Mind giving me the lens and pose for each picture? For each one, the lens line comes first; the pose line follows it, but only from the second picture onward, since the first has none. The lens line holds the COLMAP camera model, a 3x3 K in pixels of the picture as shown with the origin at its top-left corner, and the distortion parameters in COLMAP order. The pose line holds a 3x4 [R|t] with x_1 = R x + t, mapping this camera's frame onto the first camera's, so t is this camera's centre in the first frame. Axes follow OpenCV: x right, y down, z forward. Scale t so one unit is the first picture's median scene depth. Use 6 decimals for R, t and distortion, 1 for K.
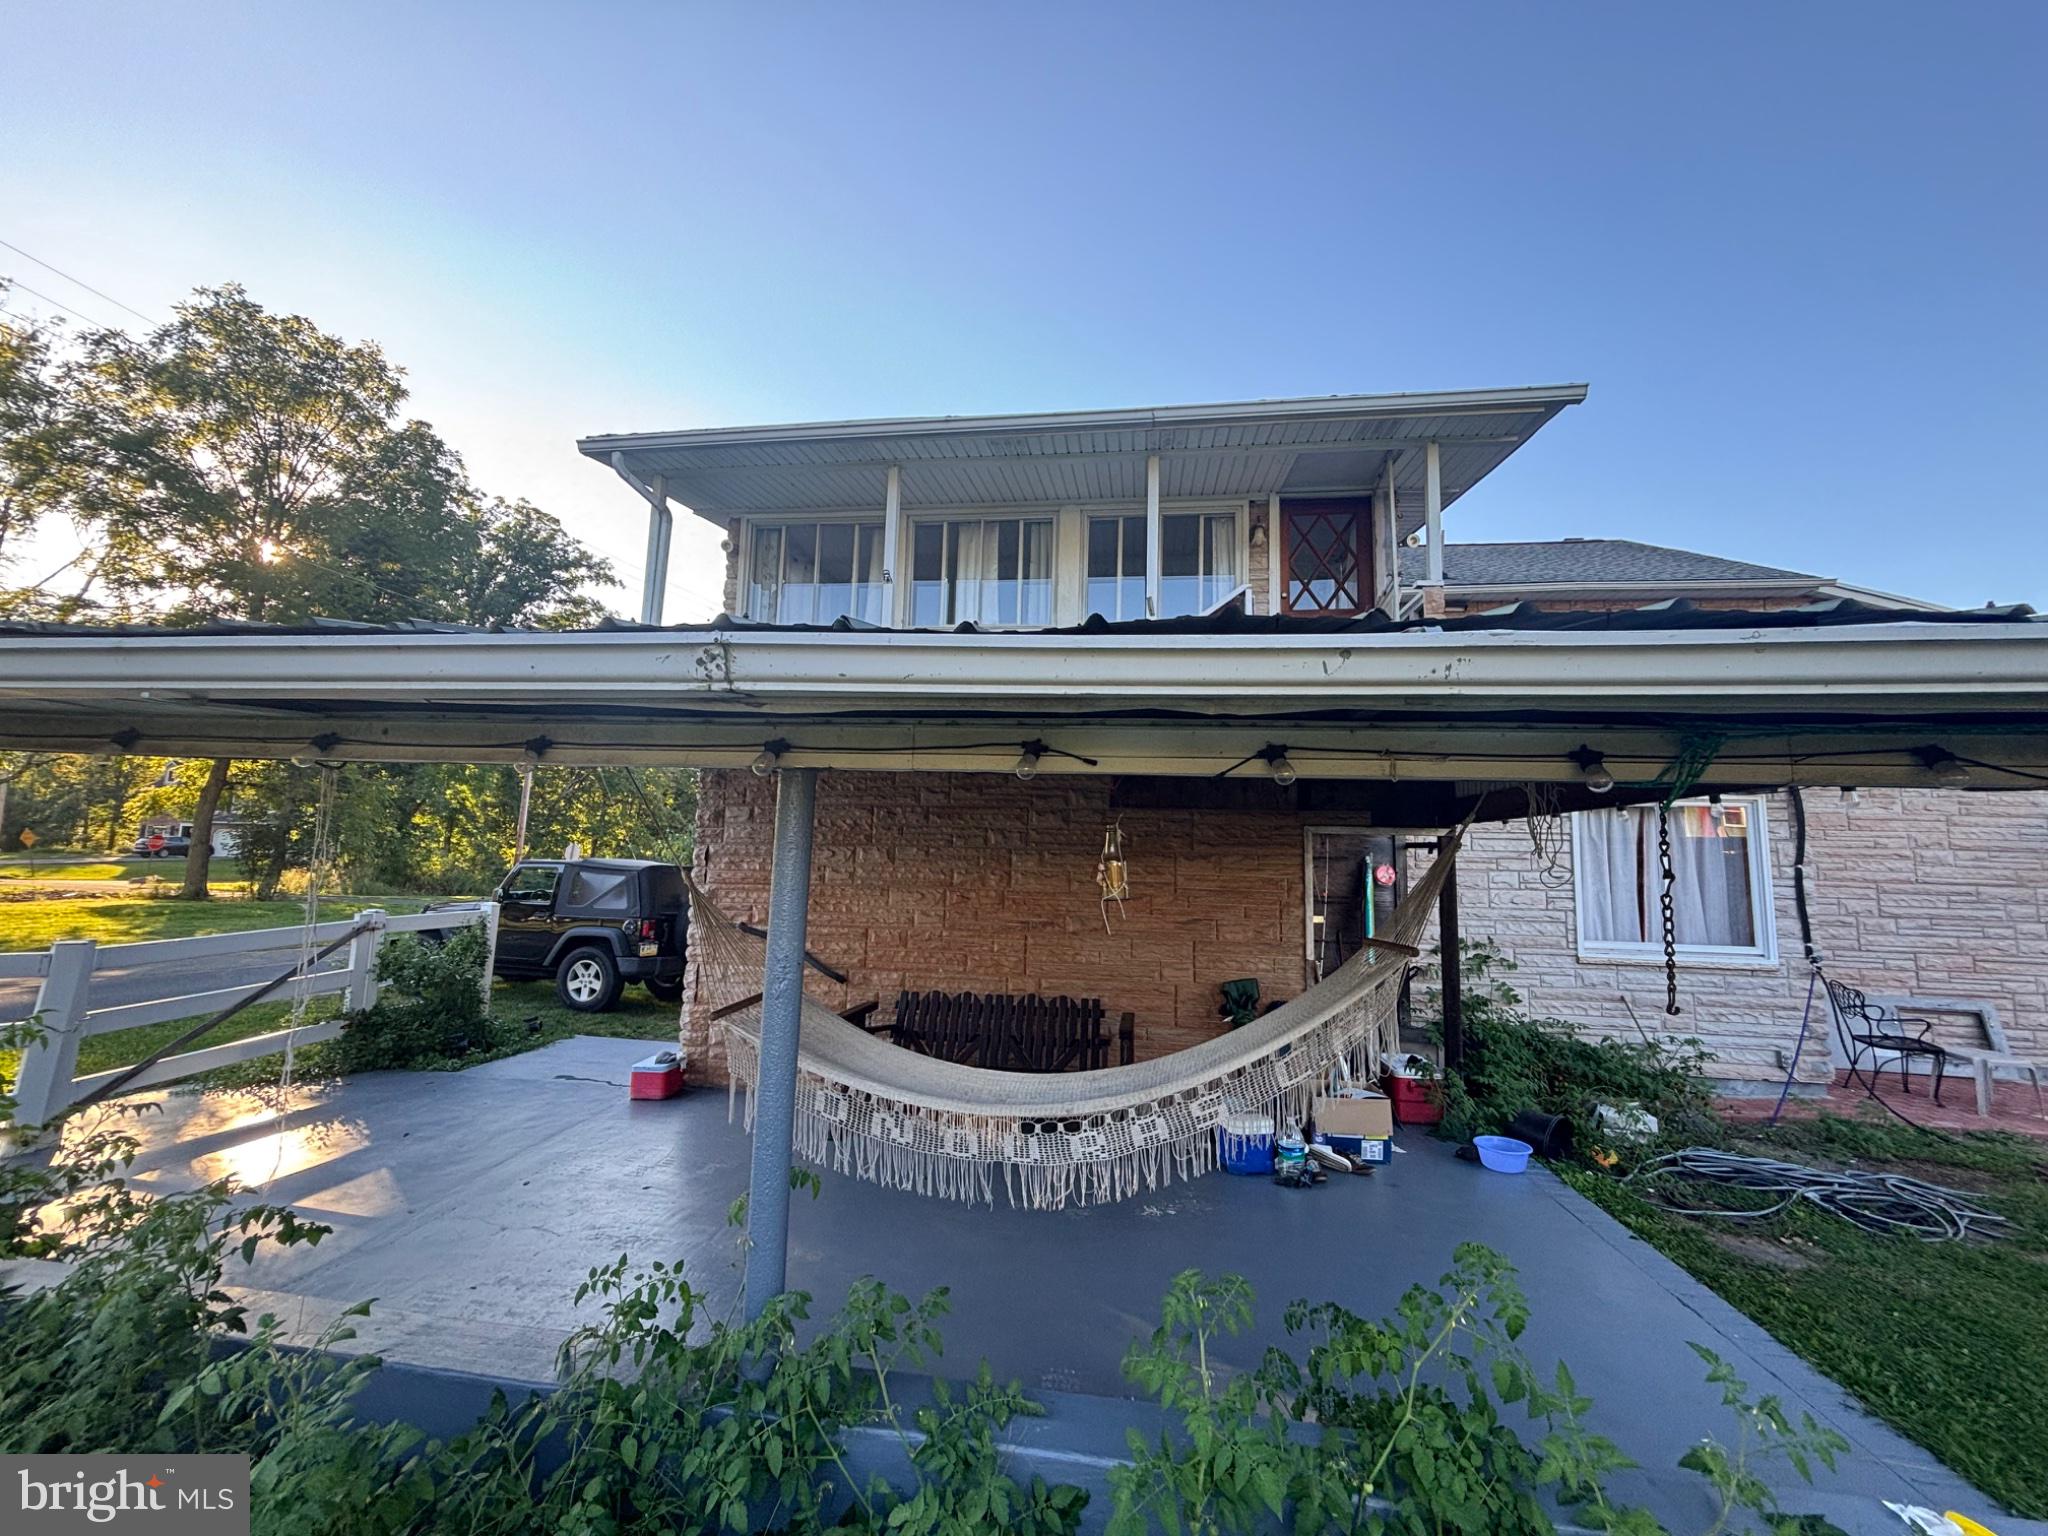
lens RADIAL K [[814.4, 0, 1028.9], [0, 814.4, 761.9], [0, 0, 1]] dist [0.007226, -0.000588]
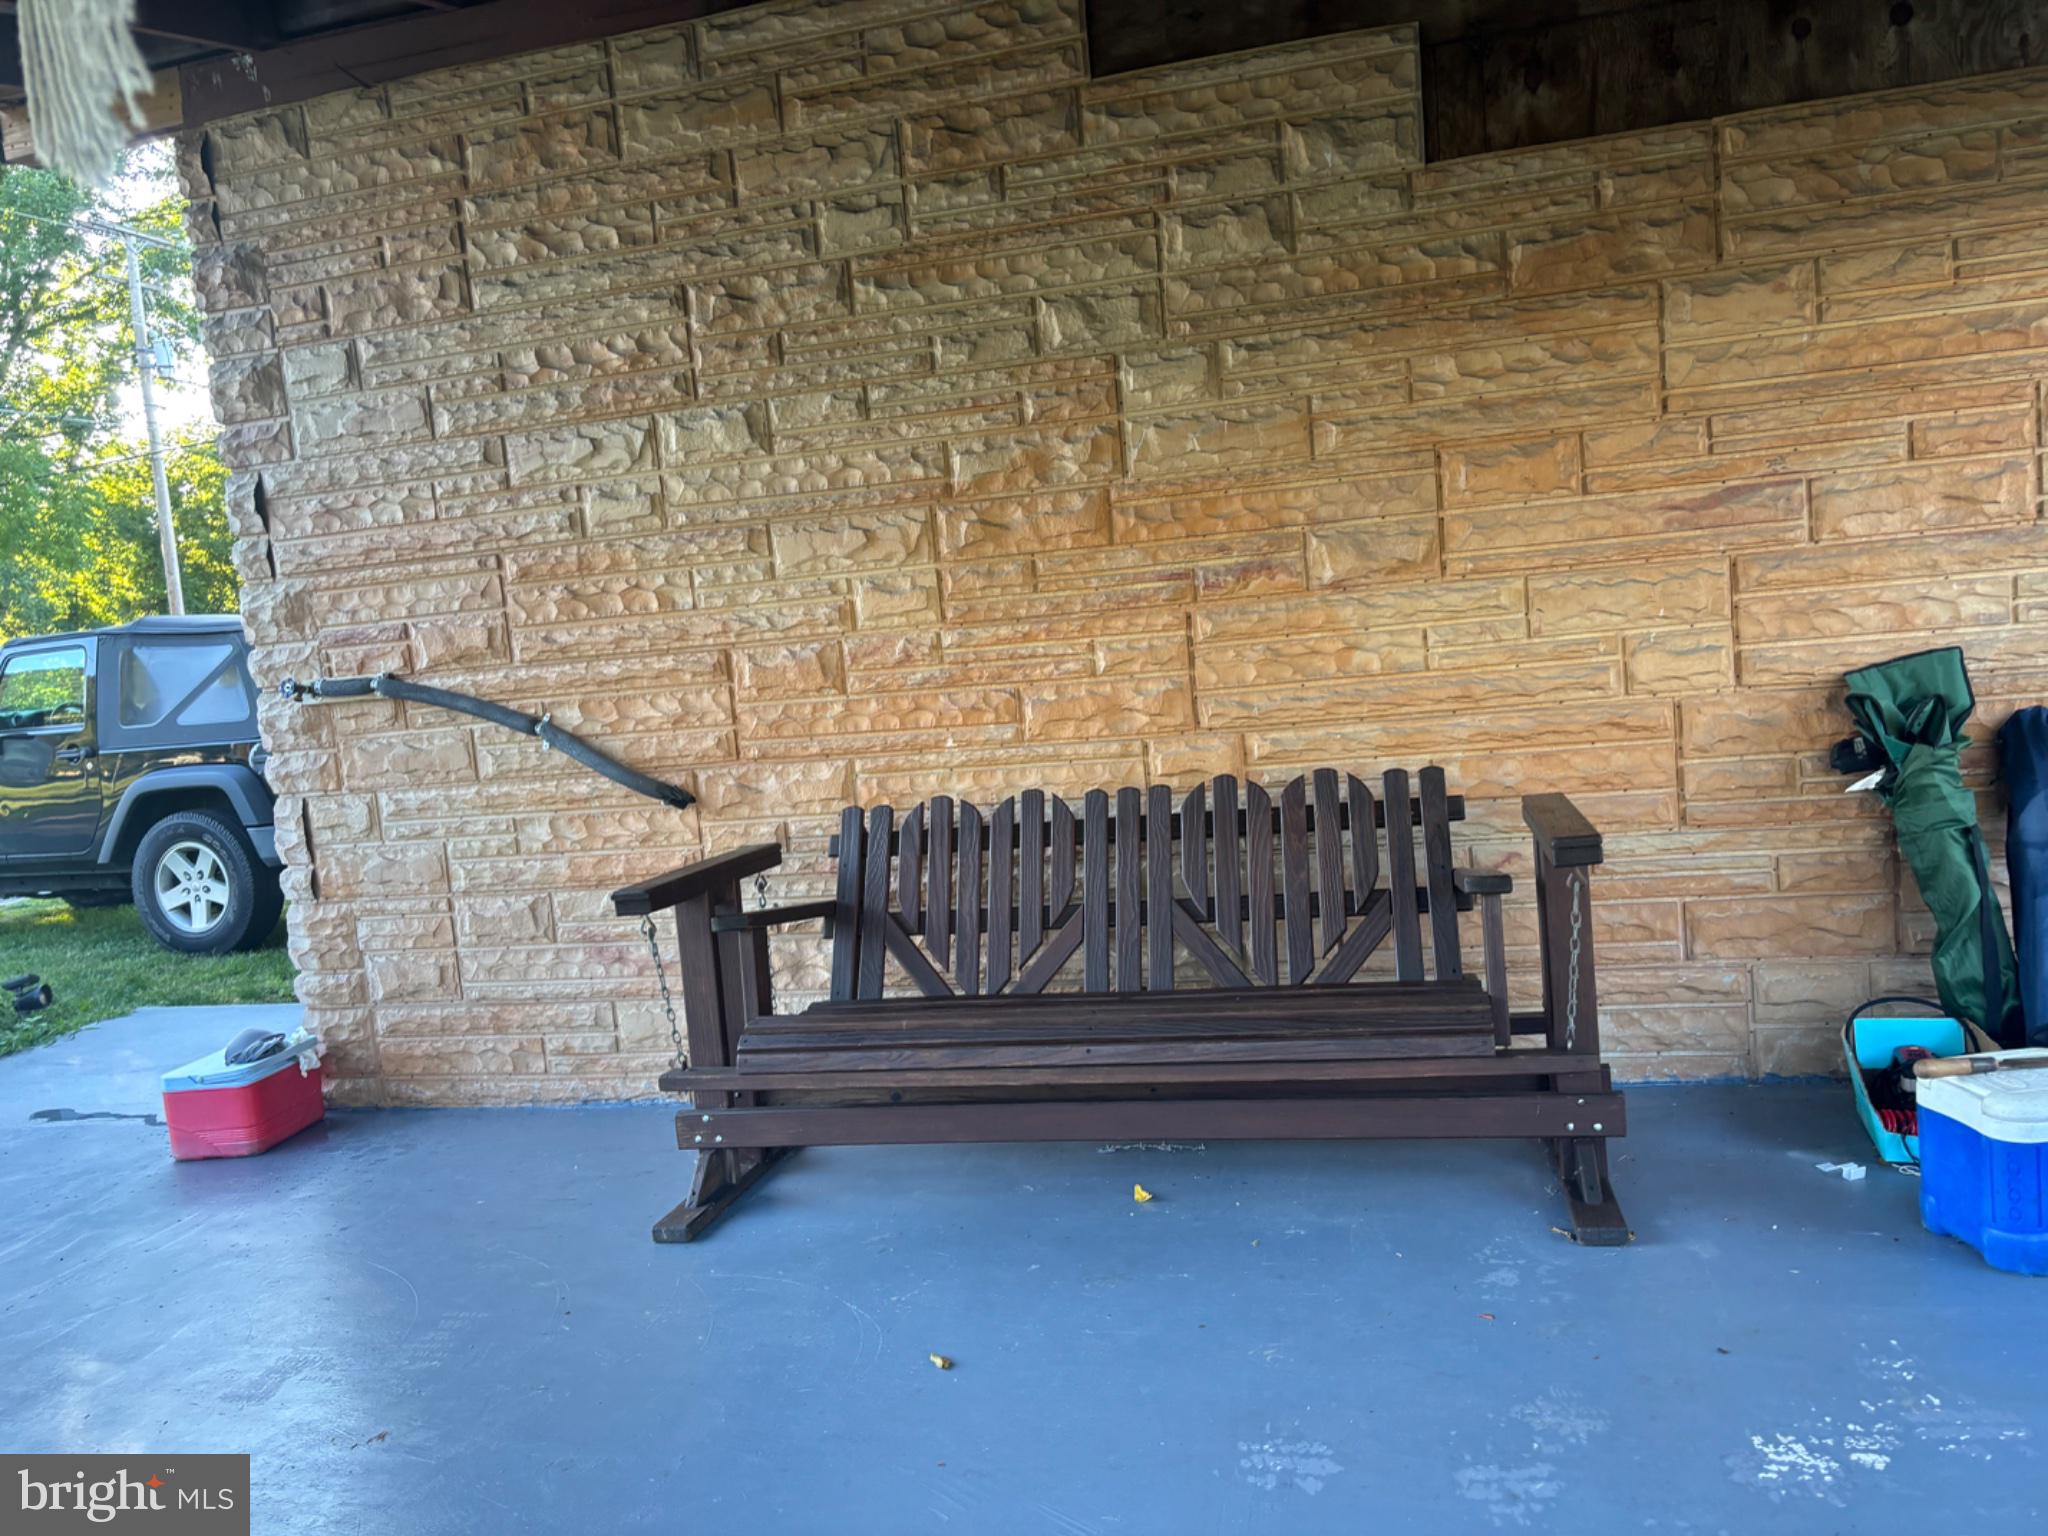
lens RADIAL K [[1564.1, 0, 1003.0], [0, 1564.1, 787.4], [0, 0, 1]] dist [0.007539, -0.032184]
pose [[0.988071, -0.102460, -0.114971, -0.011520], [0.125841, 0.967518, 0.219254, 0.122976], [0.088772, -0.231106, 0.968870, 0.333736]]
